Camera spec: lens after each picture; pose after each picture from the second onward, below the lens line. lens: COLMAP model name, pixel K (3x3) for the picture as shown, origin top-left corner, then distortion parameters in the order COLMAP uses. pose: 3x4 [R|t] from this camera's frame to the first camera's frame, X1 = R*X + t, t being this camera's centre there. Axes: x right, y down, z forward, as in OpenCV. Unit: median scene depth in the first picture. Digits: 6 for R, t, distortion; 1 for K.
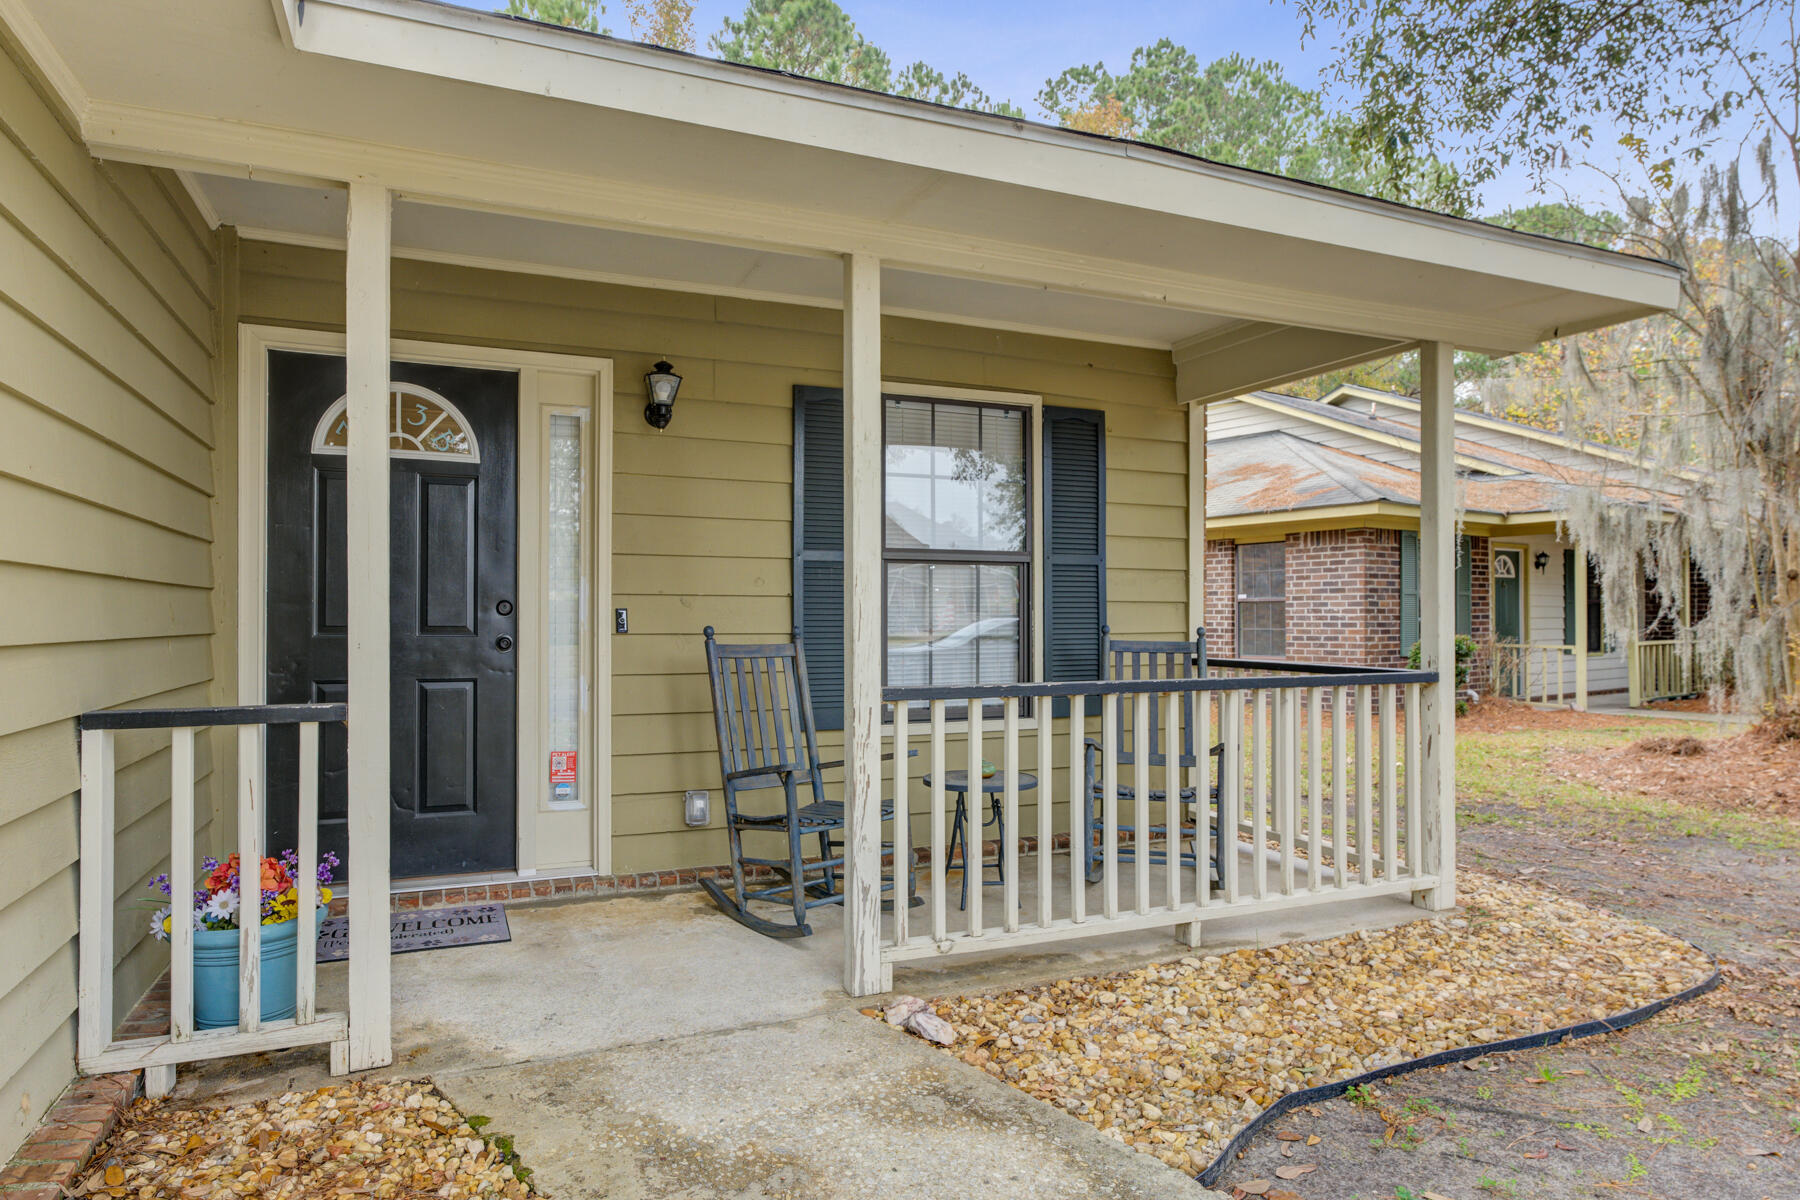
lens RADIAL K [[1041.4, 0, 879.9], [0, 1041.4, 622.3], [0, 0, 1]] dist [-0.004579, 0.010197]
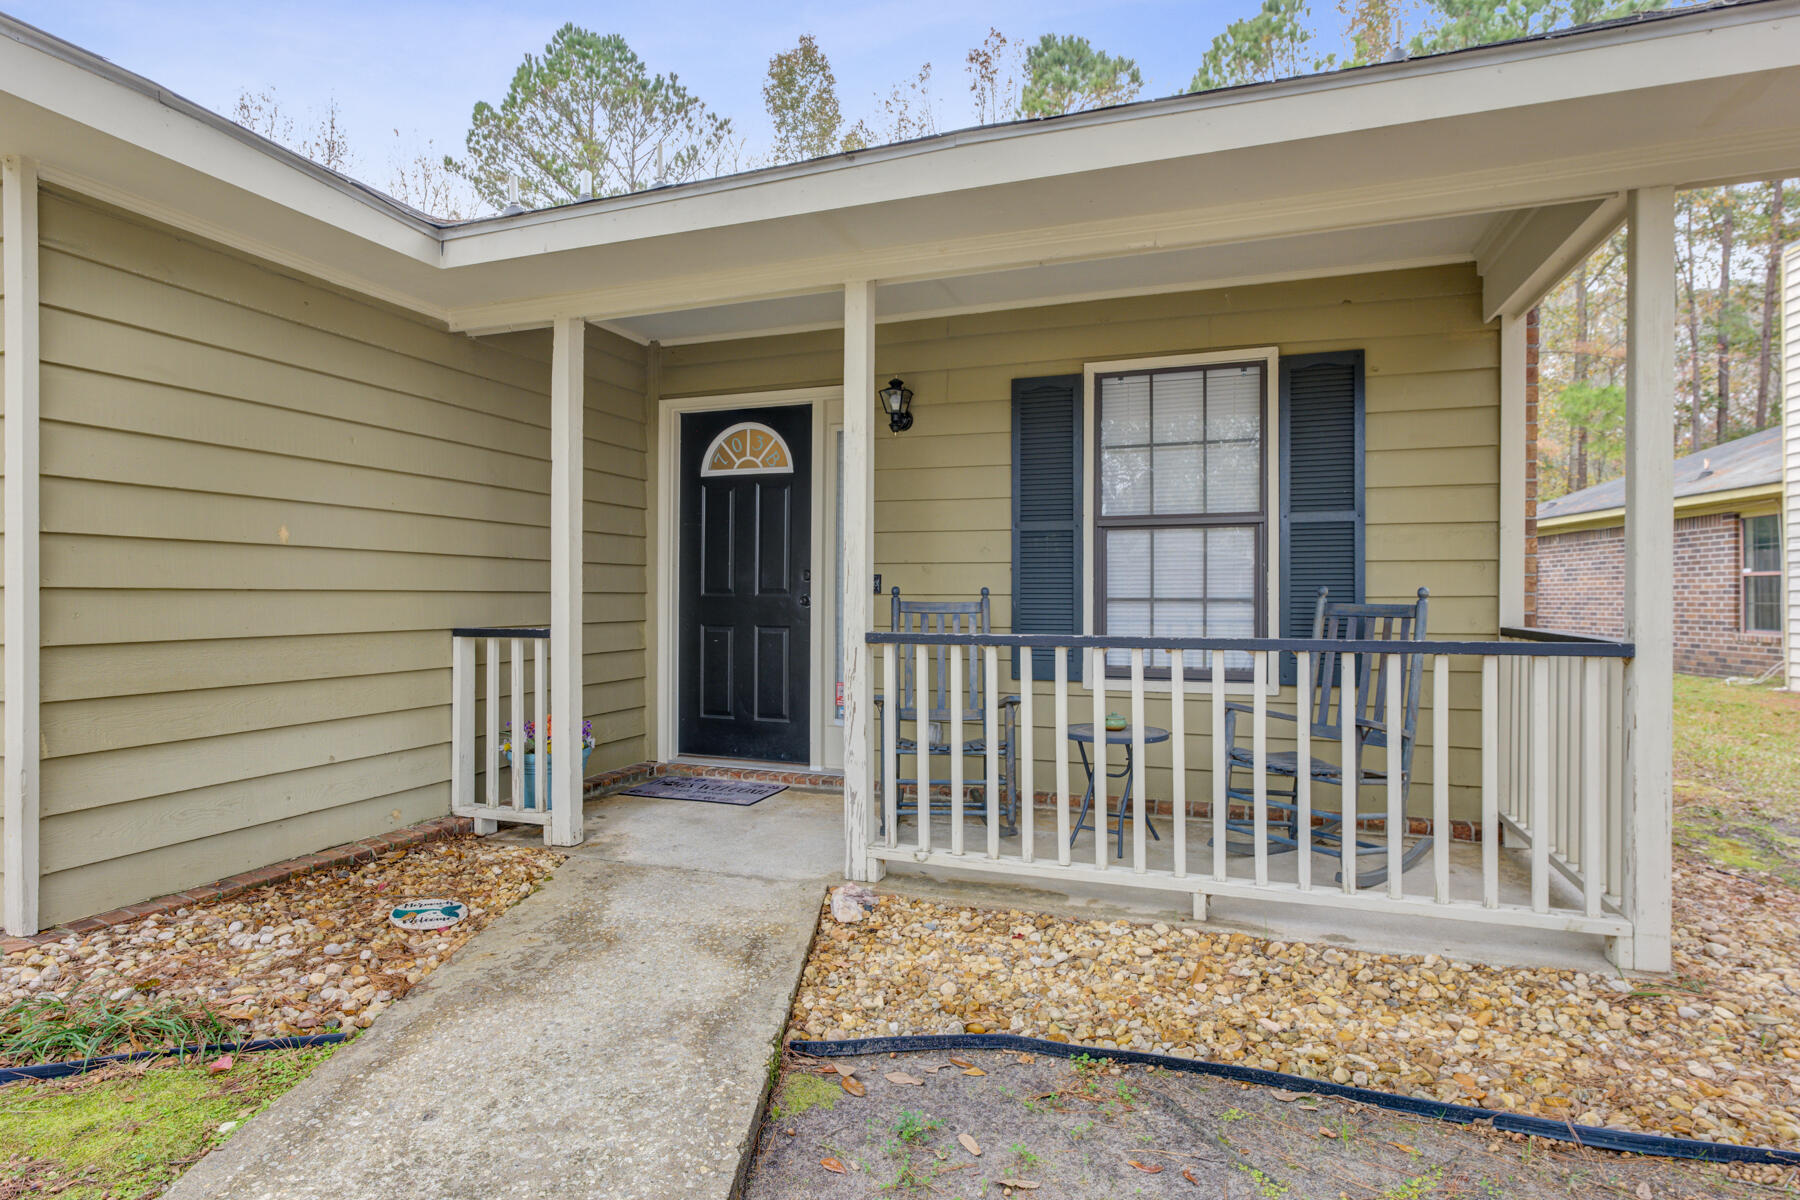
lens RADIAL K [[943.9, 0, 897.5], [0, 943.9, 605.4], [0, 0, 1]] dist [-0.002837, 0.001303]
pose [[0.733563, 0.007775, -0.679577, 0.581453], [-0.004676, 0.999969, 0.006393, 0.017810], [0.679605, -0.001512, 0.733577, 0.156249]]
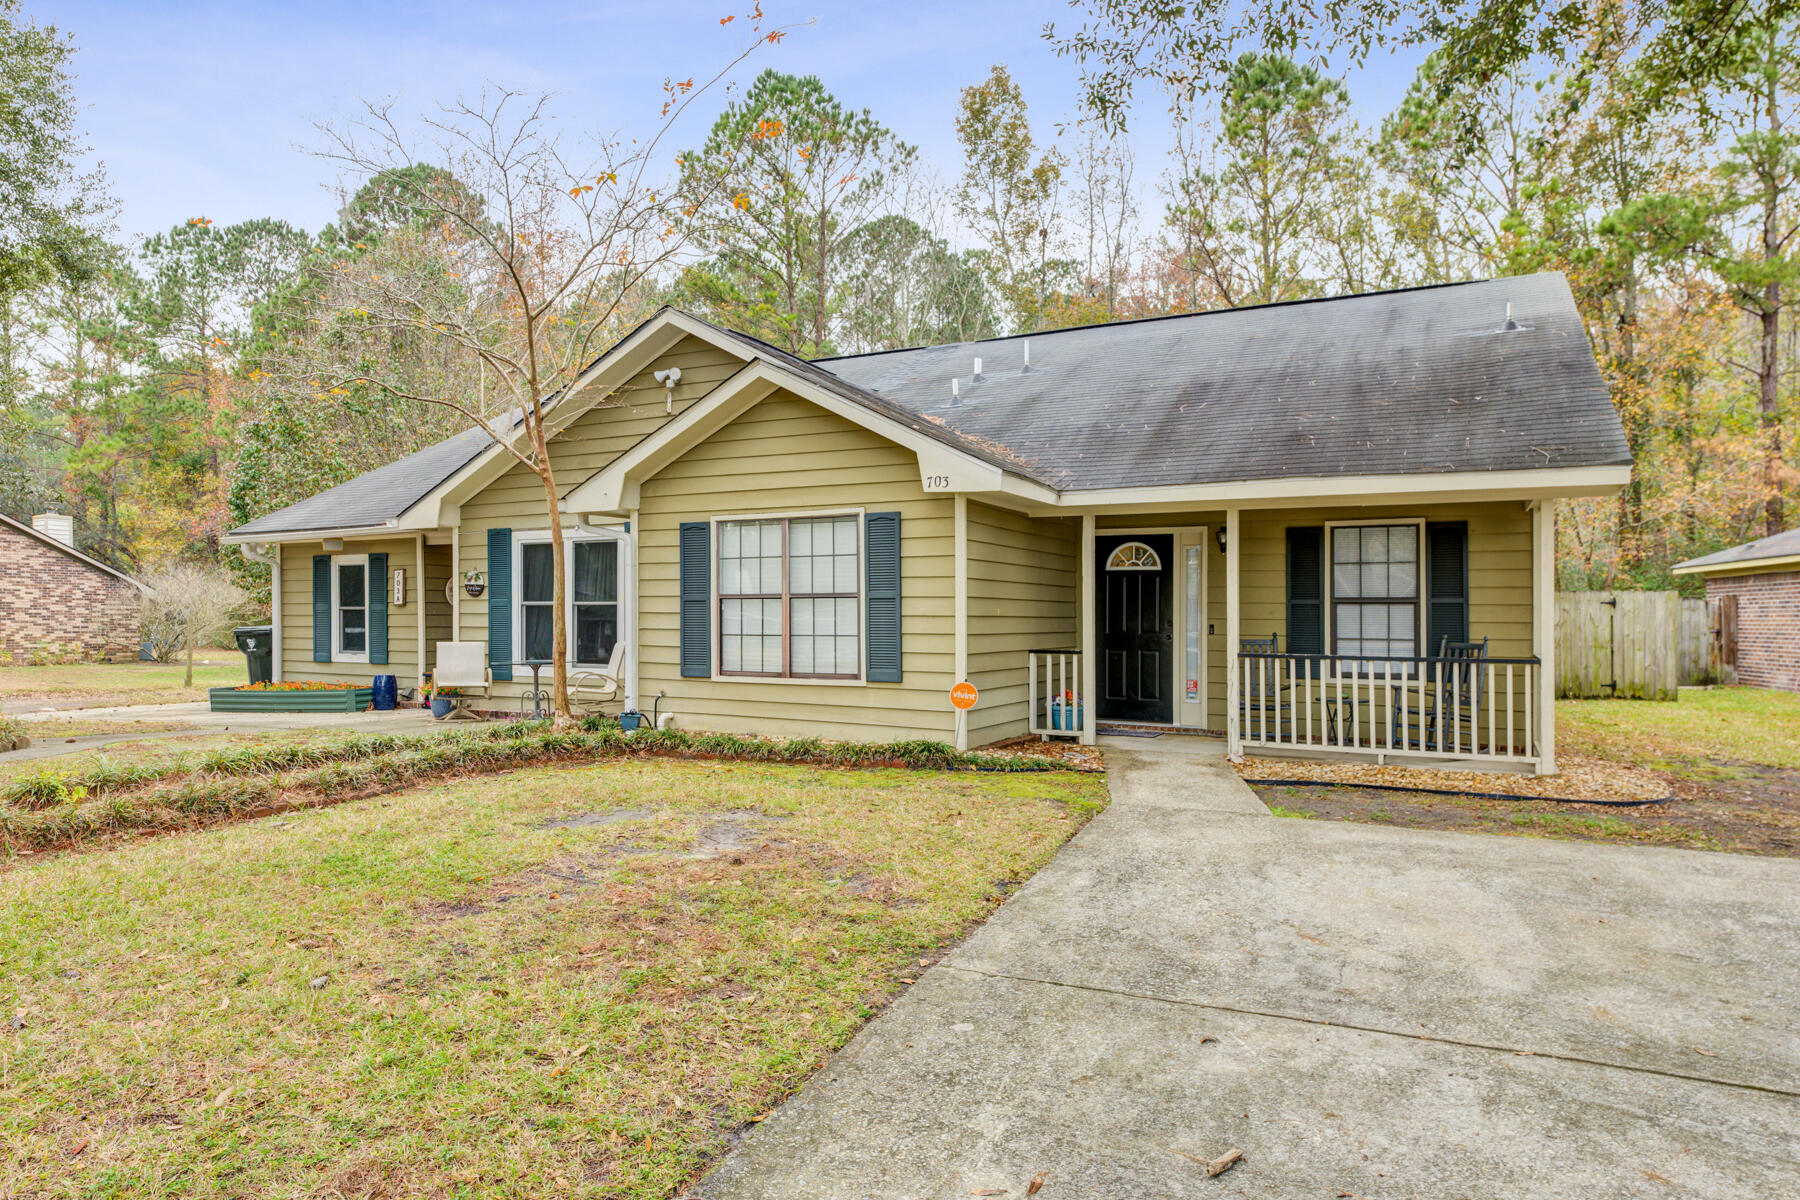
lens RADIAL K [[1086.8, 0, 880.3], [0, 1086.8, 606.0], [0, 0, 1]] dist [0.001297, -0.000783]
pose [[0.620738, -0.003660, -0.784009, 1.345310], [-0.010414, 0.999862, -0.012914, -0.015510], [0.783949, 0.016181, 0.620615, -1.292220]]
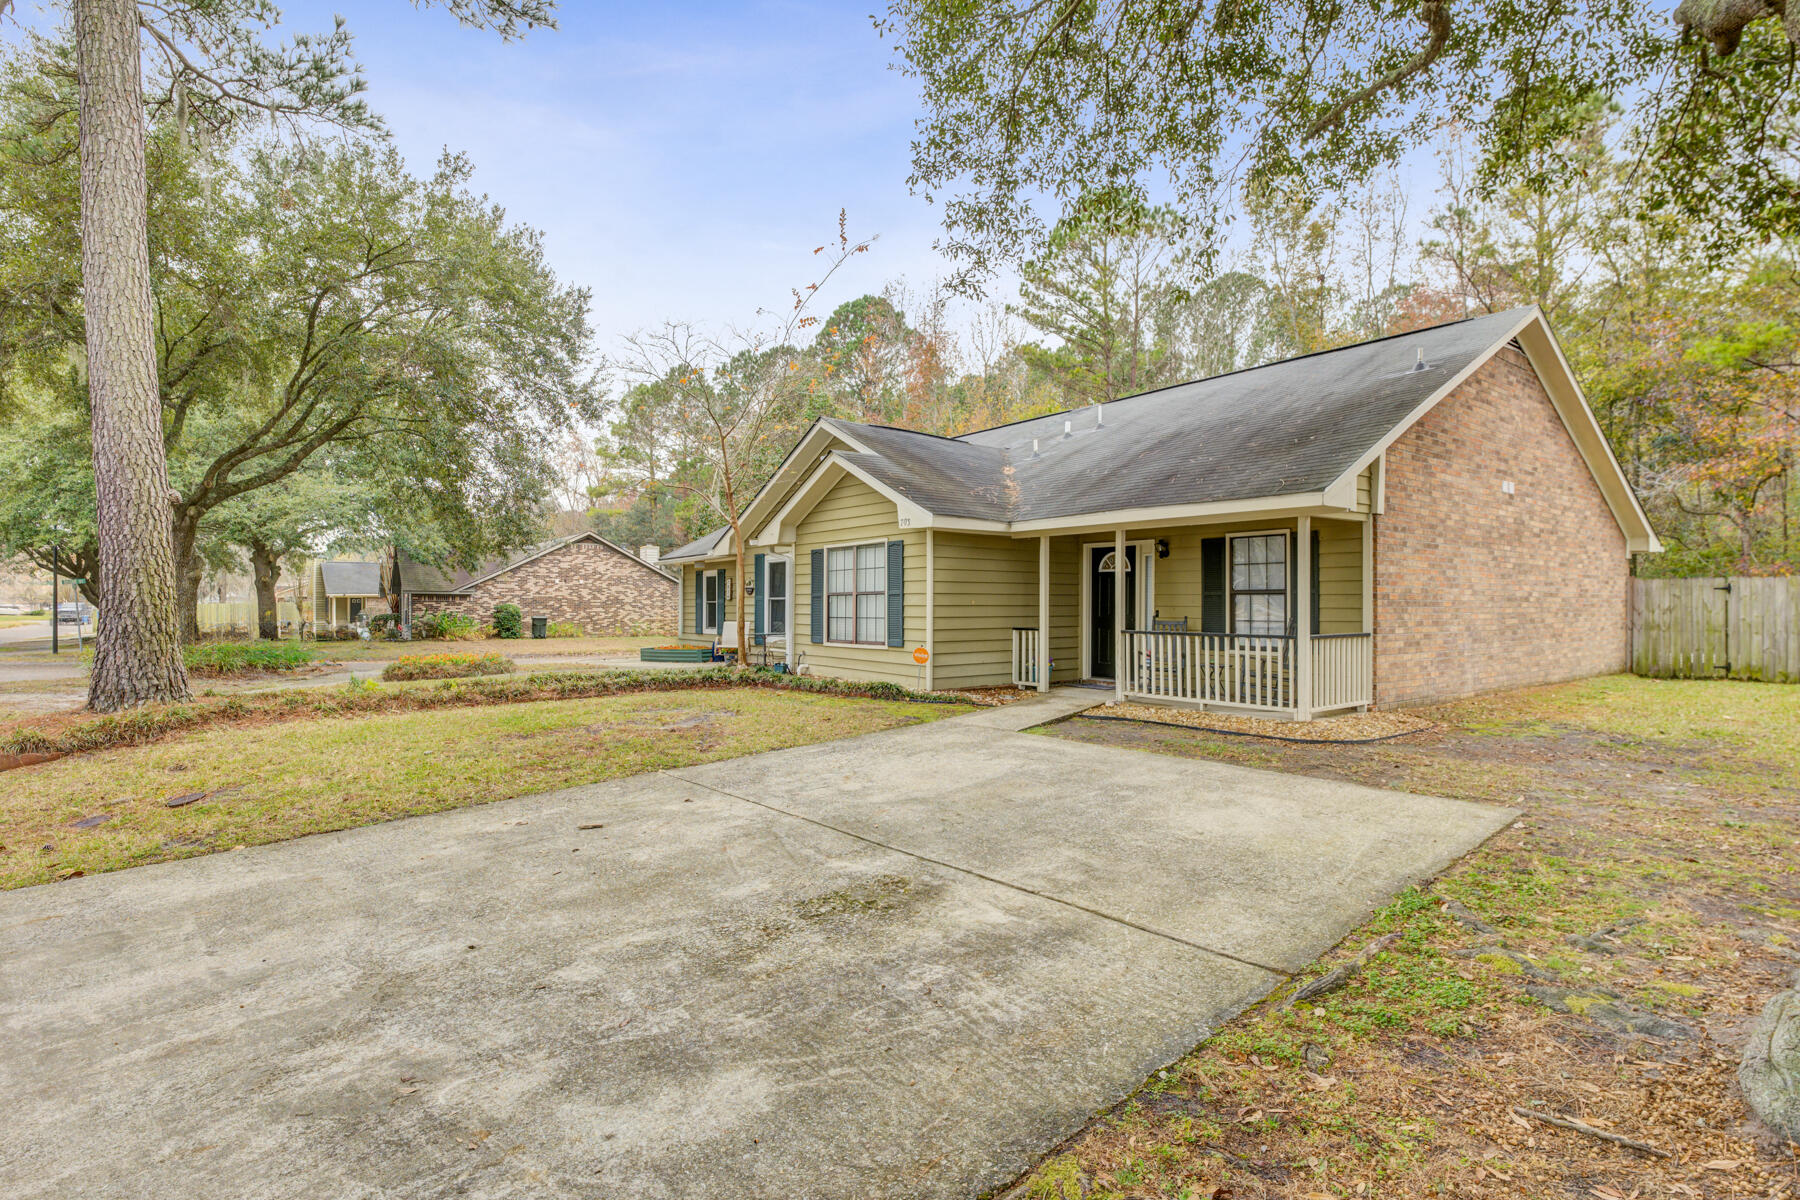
lens RADIAL K [[846.0, 0, 893.2], [0, 846.0, 598.0], [0, 0, 1]] dist [-0.000404, 0.000210]
pose [[0.244632, -0.006615, -0.969594, 2.337630], [-0.005658, 0.999950, -0.008250, -0.026599], [0.969600, 0.007504, 0.244582, -0.566262]]
